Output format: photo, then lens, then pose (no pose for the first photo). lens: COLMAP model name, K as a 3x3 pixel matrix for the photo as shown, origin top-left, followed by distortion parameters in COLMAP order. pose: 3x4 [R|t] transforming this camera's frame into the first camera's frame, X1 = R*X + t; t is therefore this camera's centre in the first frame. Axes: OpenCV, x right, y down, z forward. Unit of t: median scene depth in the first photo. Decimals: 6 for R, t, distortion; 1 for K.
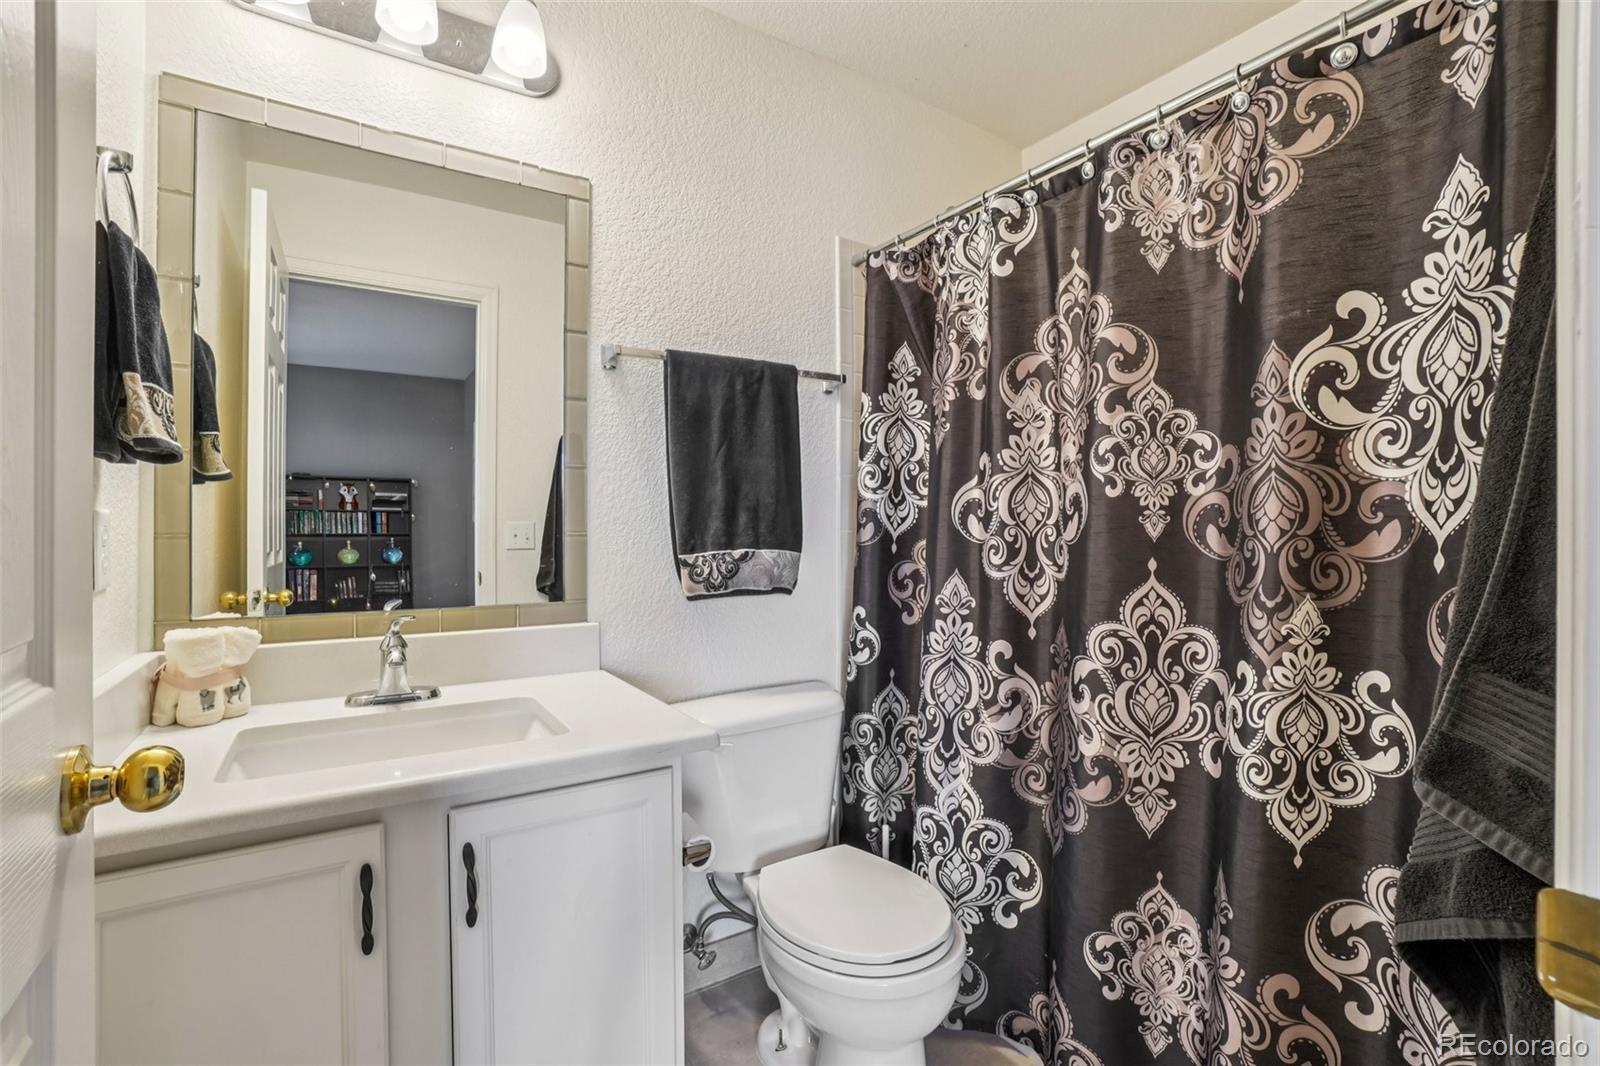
lens RADIAL K [[708.8, 0, 800.4], [0, 708.8, 528.0], [0, 0, 1]] dist [-0.044835, 0.000329]
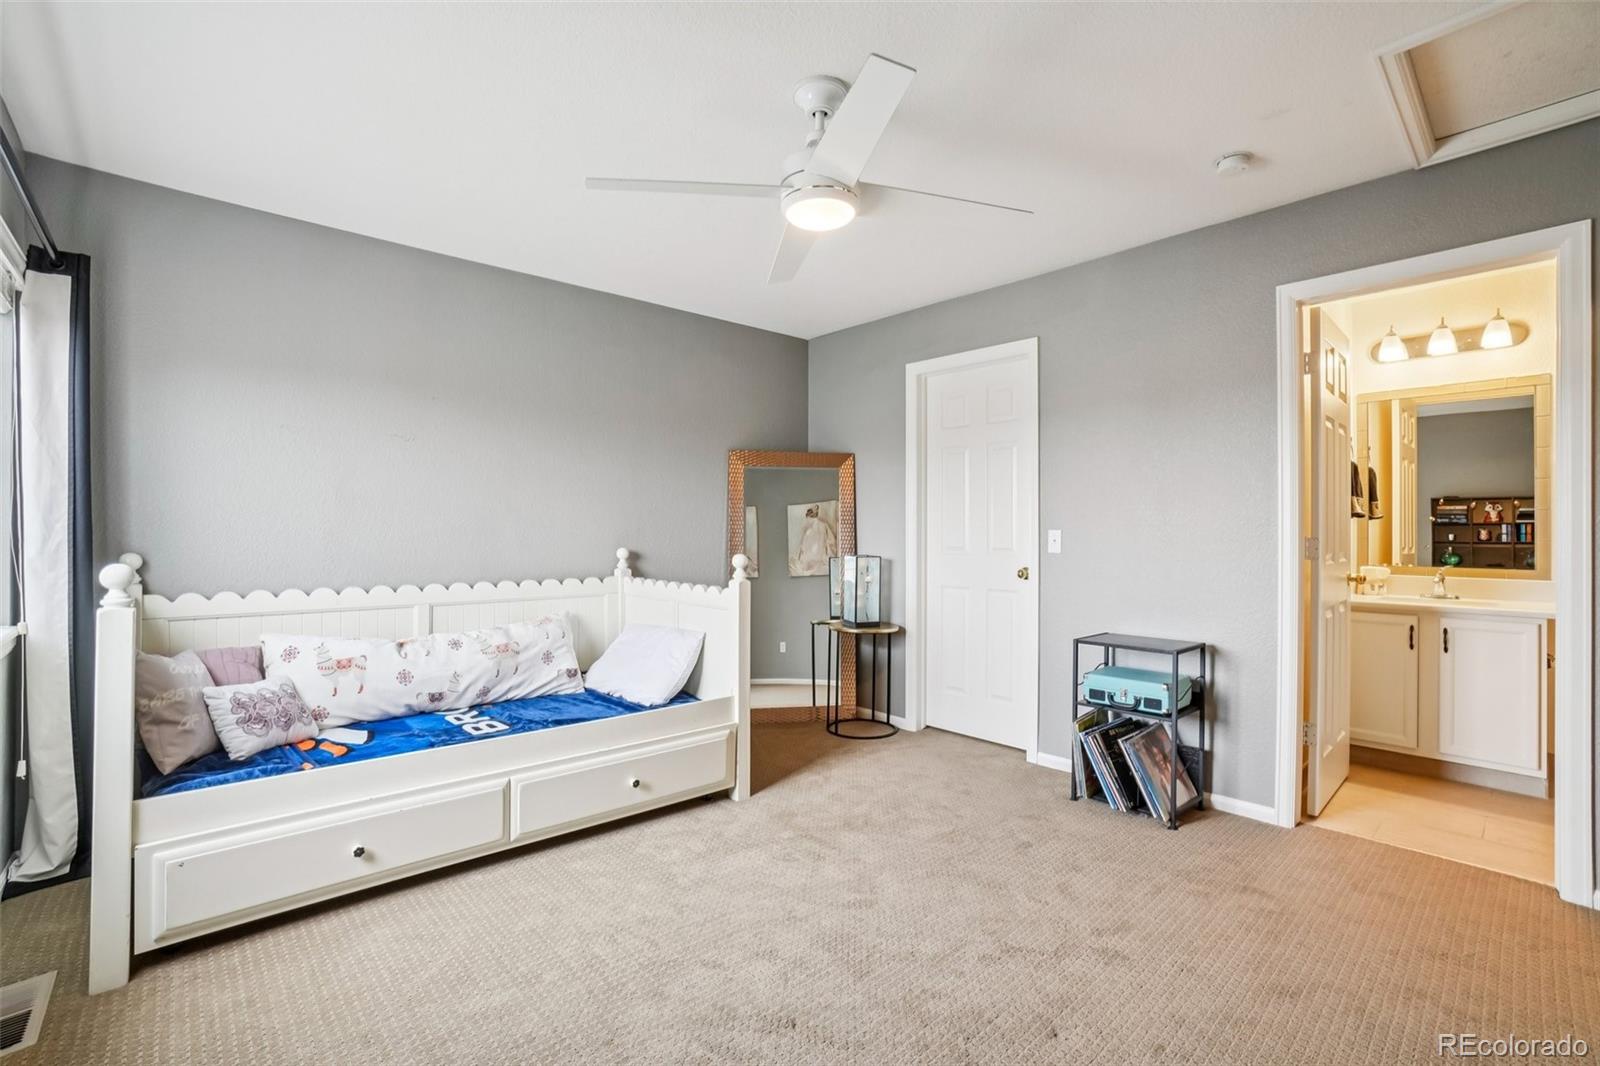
lens RADIAL K [[709.6, 0, 777.1], [0, 709.6, 534.3], [0, 0, 1]] dist [-0.025012, 0.000004]
pose [[0.136510, -0.000908, -0.990638, 1.693035], [-0.002930, 0.999995, -0.001320, 0.001919], [0.990634, 0.003083, 0.136507, -1.886684]]
